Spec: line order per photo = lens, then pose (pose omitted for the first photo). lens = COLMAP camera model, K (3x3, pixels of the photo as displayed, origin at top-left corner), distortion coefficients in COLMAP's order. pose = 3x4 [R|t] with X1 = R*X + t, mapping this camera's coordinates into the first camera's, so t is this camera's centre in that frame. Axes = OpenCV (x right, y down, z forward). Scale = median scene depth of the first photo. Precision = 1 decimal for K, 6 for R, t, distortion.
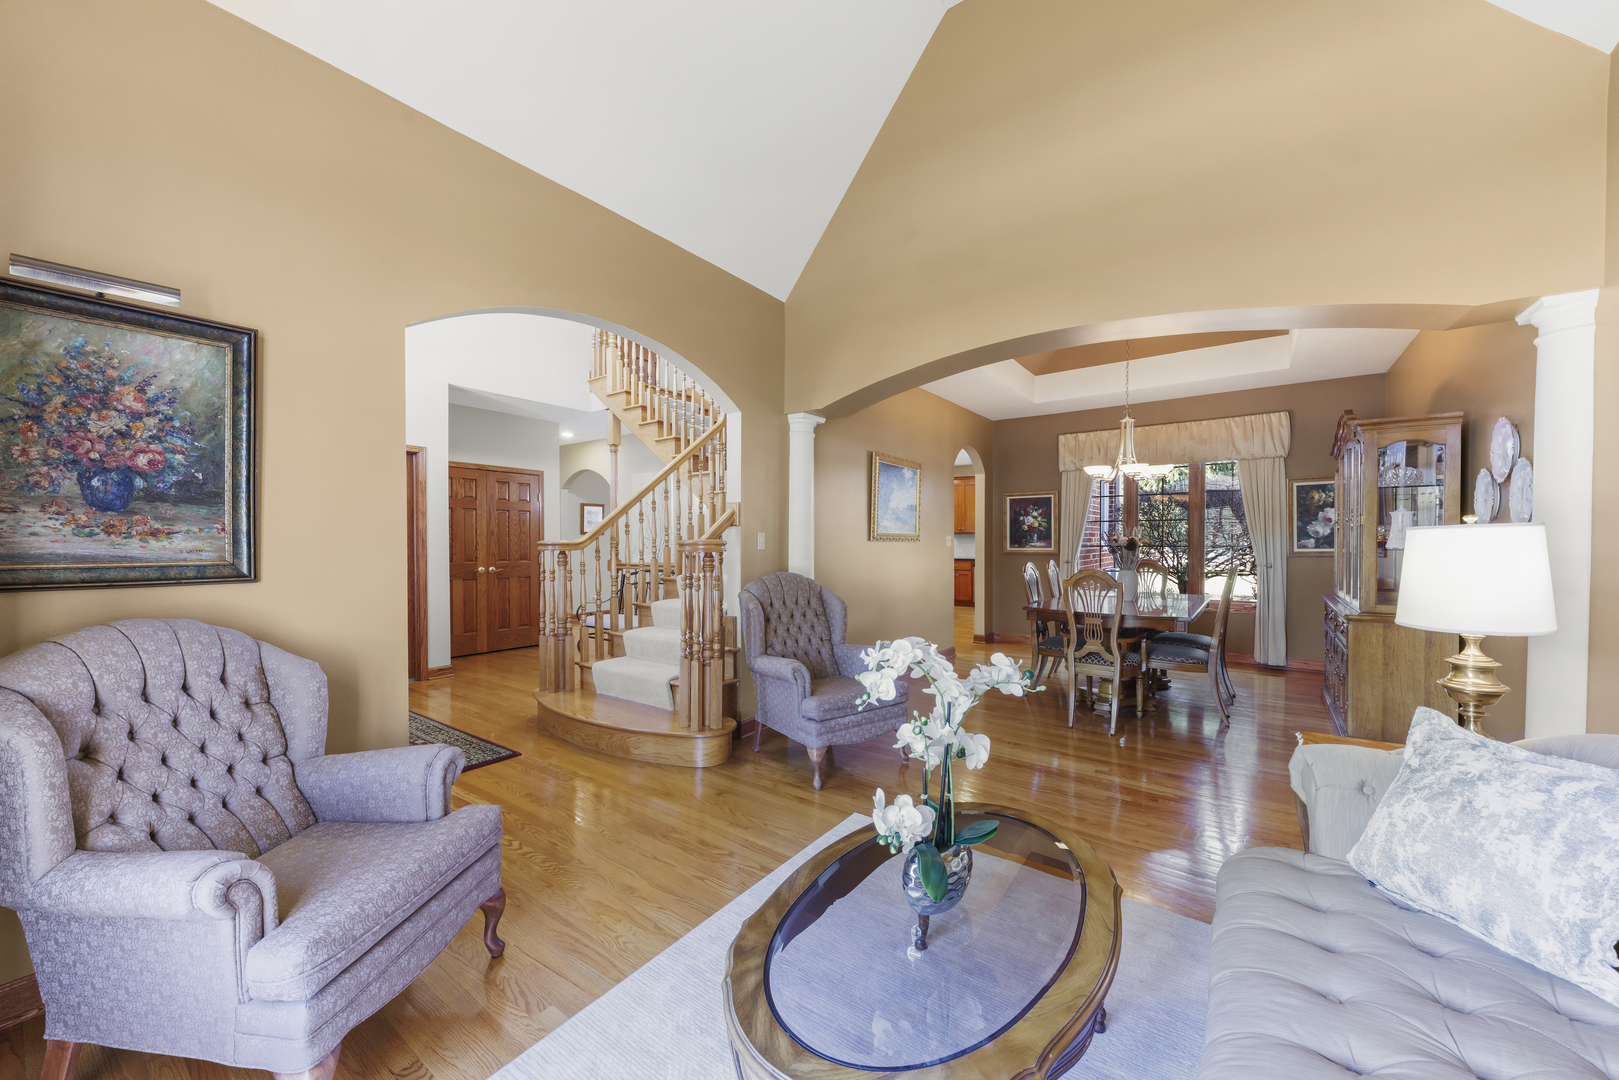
lens RADIAL K [[604.5, 0, 805.5], [0, 604.5, 535.3], [0, 0, 1]] dist [0.018317, -0.008336]
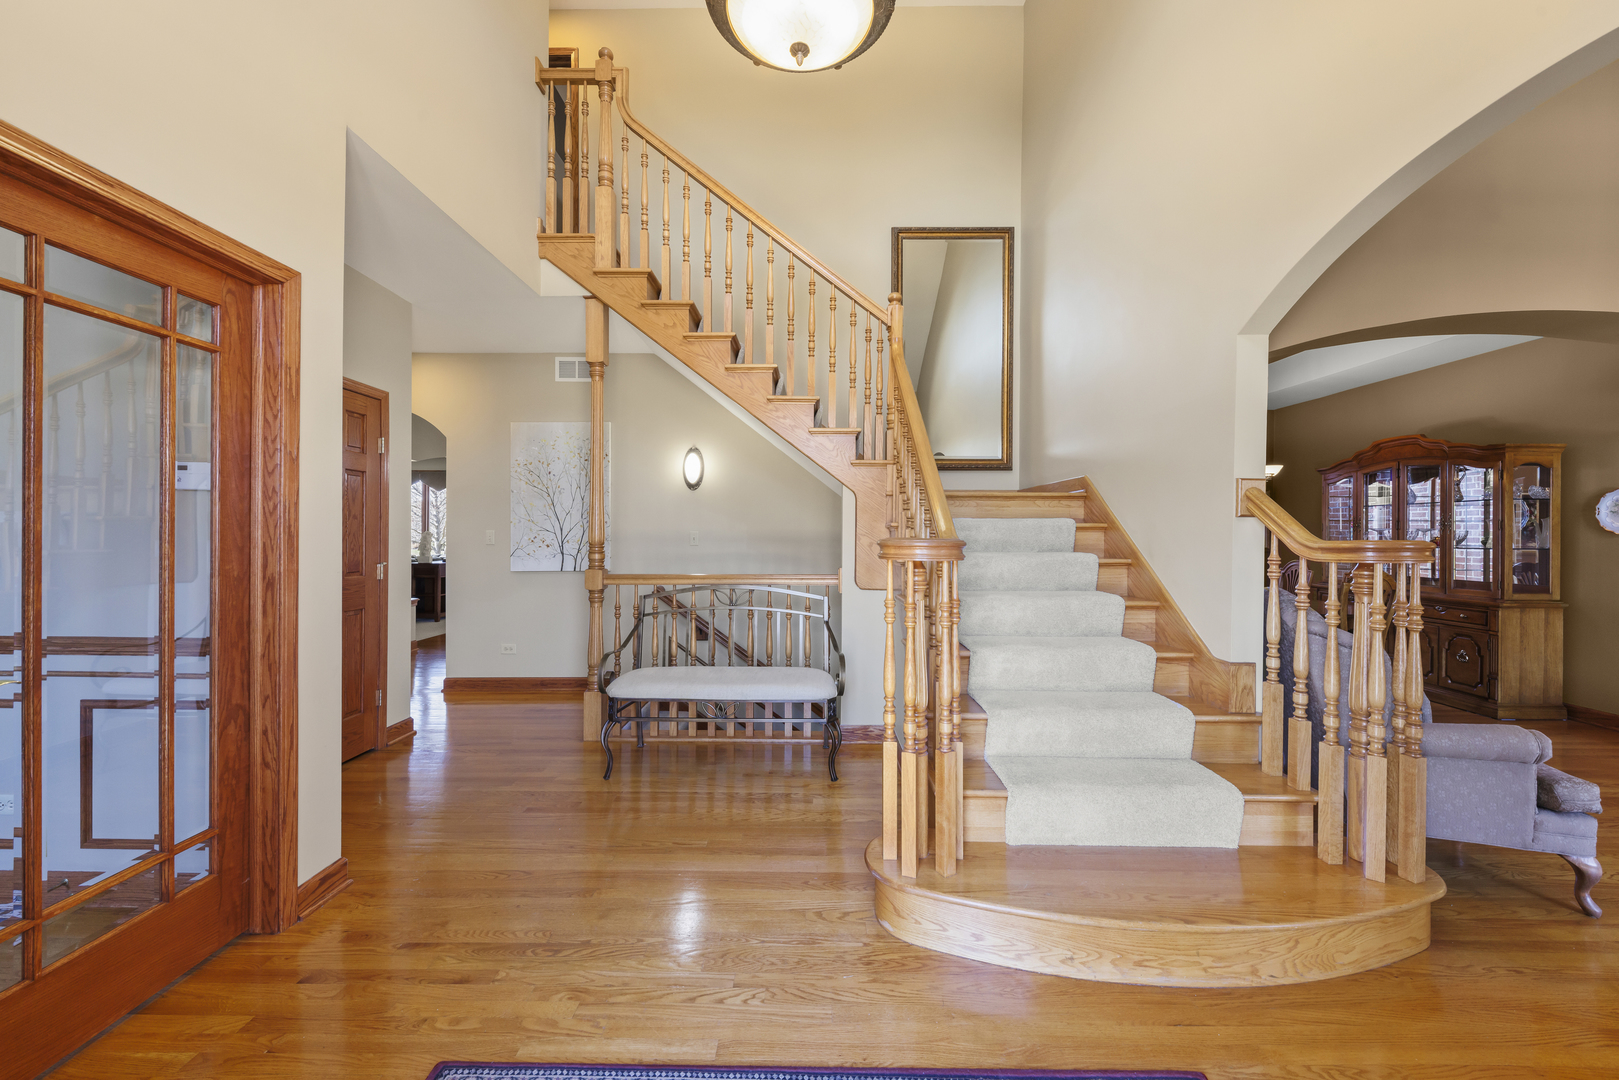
lens RADIAL K [[604.5, 0, 805.5], [0, 604.5, 535.3], [0, 0, 1]] dist [0.018317, -0.008336]
pose [[0.809964, 0.002666, 0.586473, -0.600288], [-0.012119, 0.999852, 0.012193, -0.001508], [-0.586354, -0.016983, 0.809877, 0.533012]]
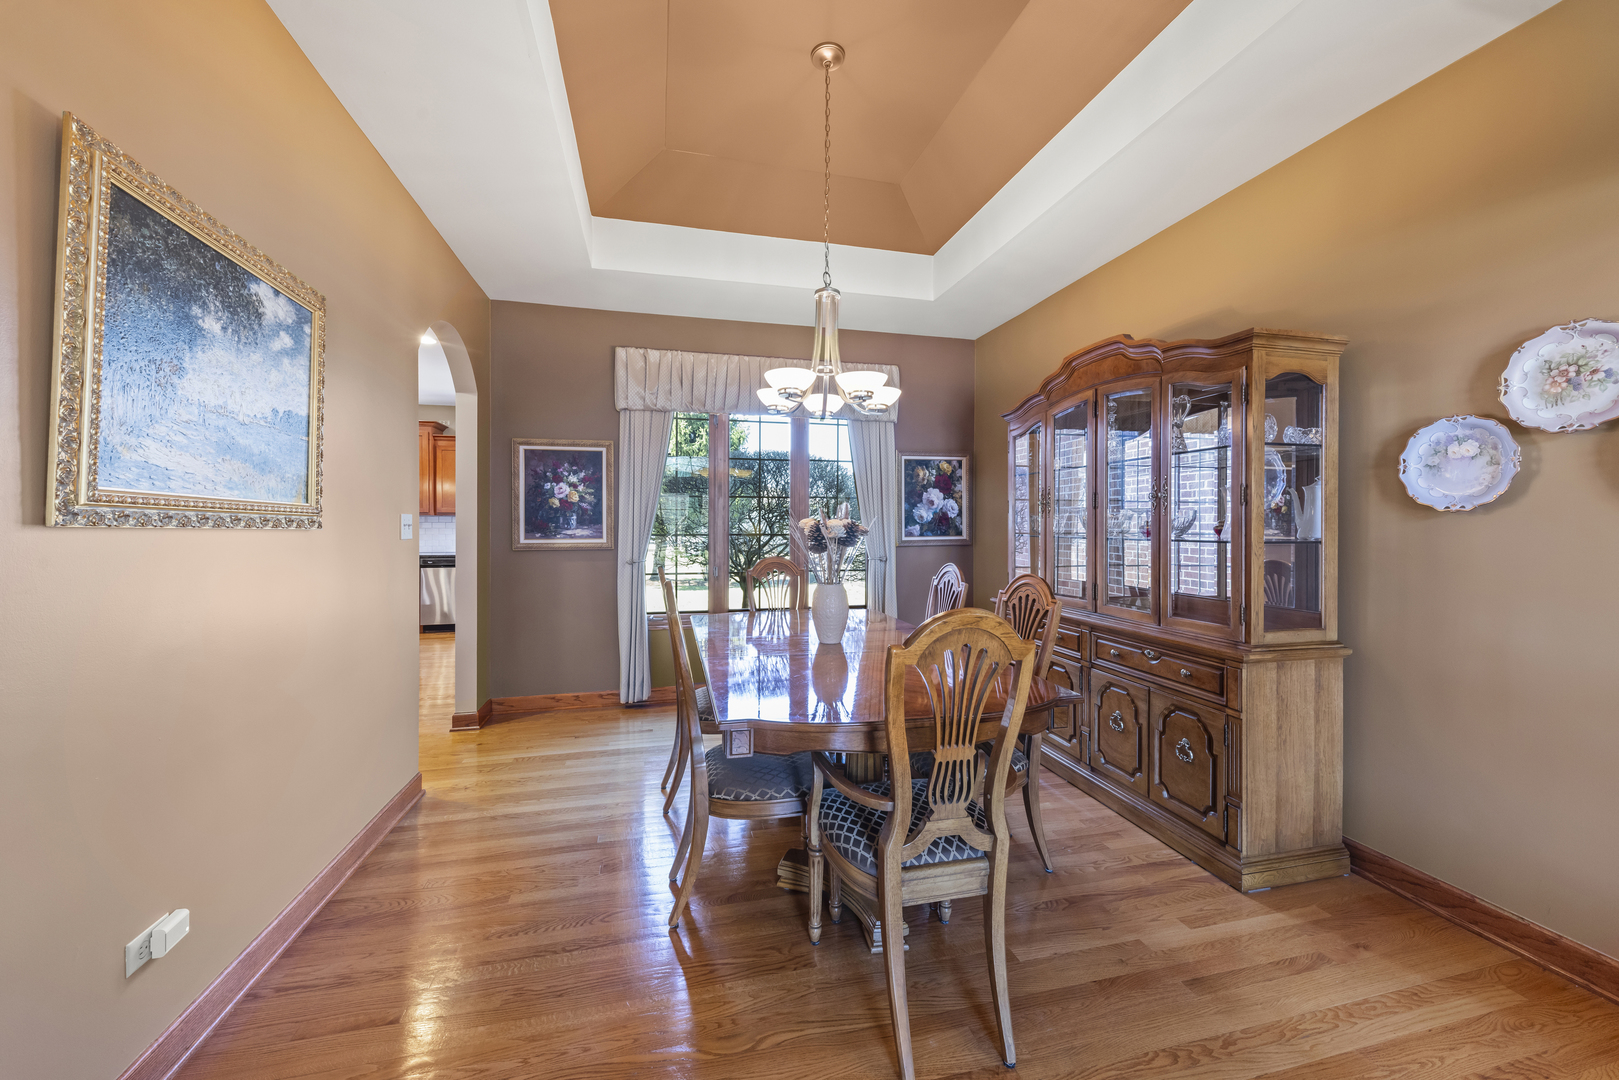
lens RADIAL K [[611.4, 0, 813.1], [0, 611.4, 532.6], [0, 0, 1]] dist [0.009630, -0.005280]
pose [[0.637011, -0.005573, 0.770835, 0.105447], [-0.009700, 0.999837, 0.015244, 0.005157], [-0.770794, -0.017187, 0.636853, 0.607211]]
